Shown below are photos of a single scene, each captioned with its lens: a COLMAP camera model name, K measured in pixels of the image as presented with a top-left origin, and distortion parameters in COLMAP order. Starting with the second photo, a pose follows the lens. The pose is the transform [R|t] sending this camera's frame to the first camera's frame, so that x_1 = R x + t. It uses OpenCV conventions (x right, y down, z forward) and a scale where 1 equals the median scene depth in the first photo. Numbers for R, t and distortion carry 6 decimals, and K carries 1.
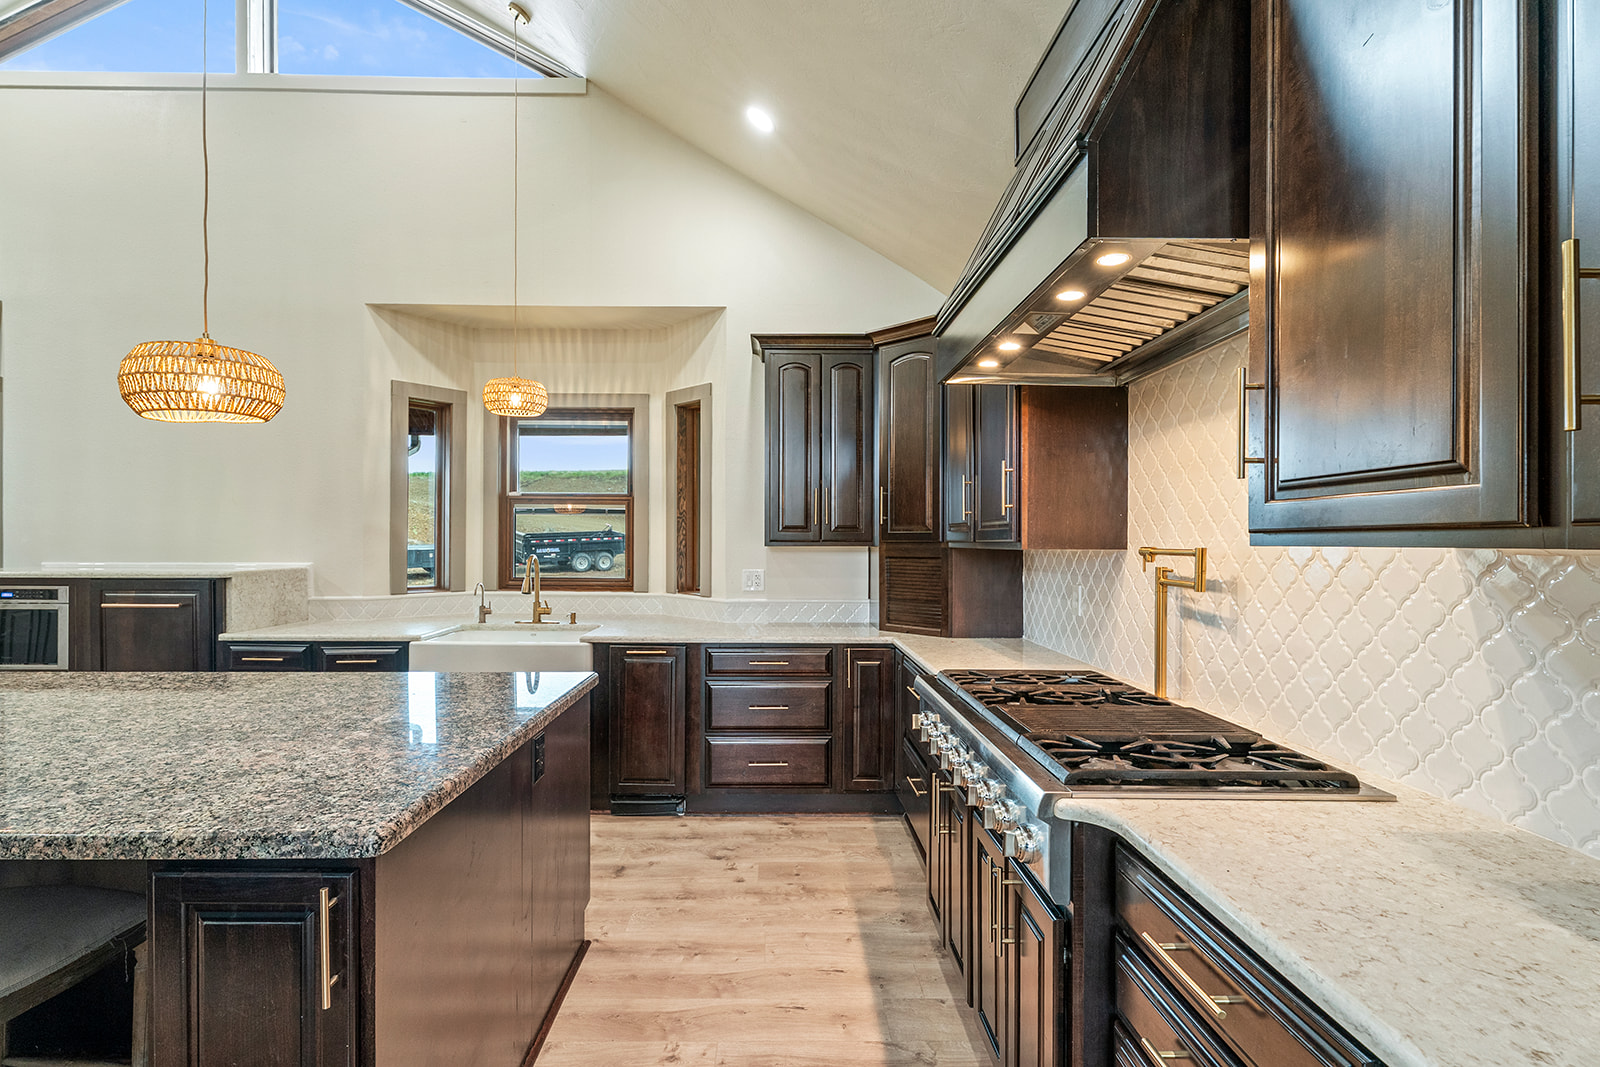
lens RADIAL K [[730.0, 0, 793.0], [0, 730.0, 543.0], [0, 0, 1]] dist [-0.000867, -0.000011]
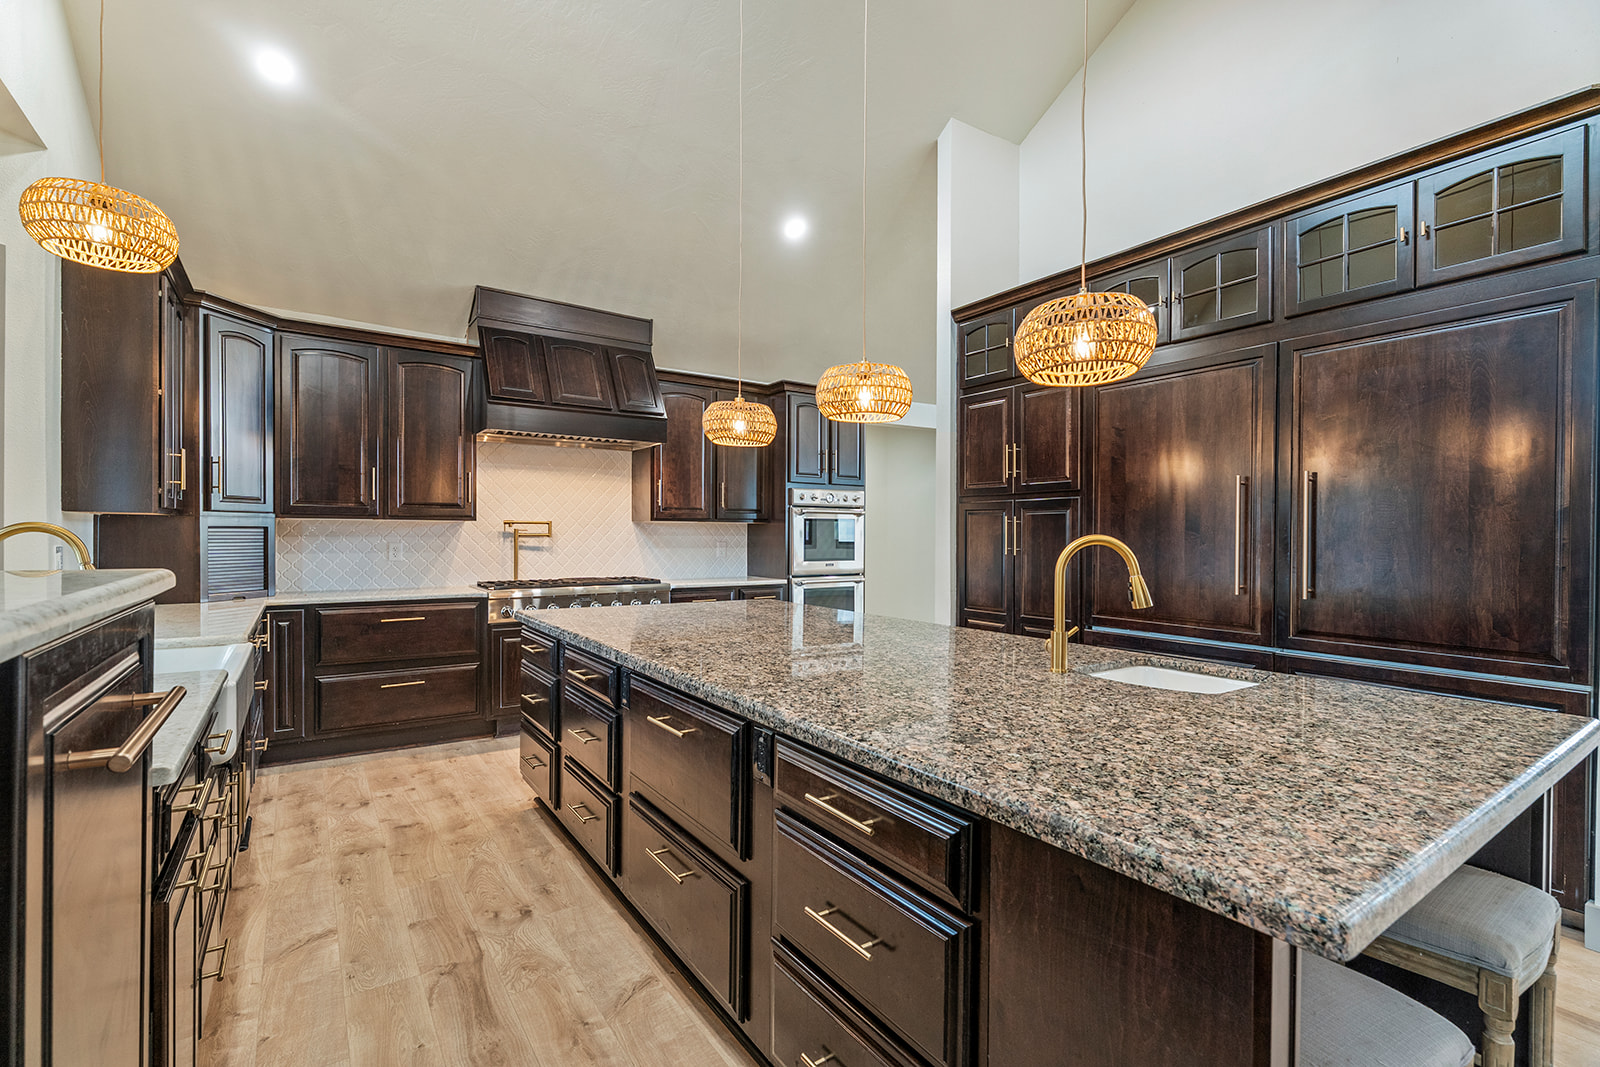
lens RADIAL K [[730.0, 0, 800.3], [0, 730.0, 535.8], [0, 0, 1]] dist [-0.000867, -0.000011]
pose [[-0.558101, -0.010207, 0.829710, -1.340669], [-0.008975, 0.999940, 0.006265, 0.021860], [-0.829725, -0.003950, -0.558159, 1.059306]]
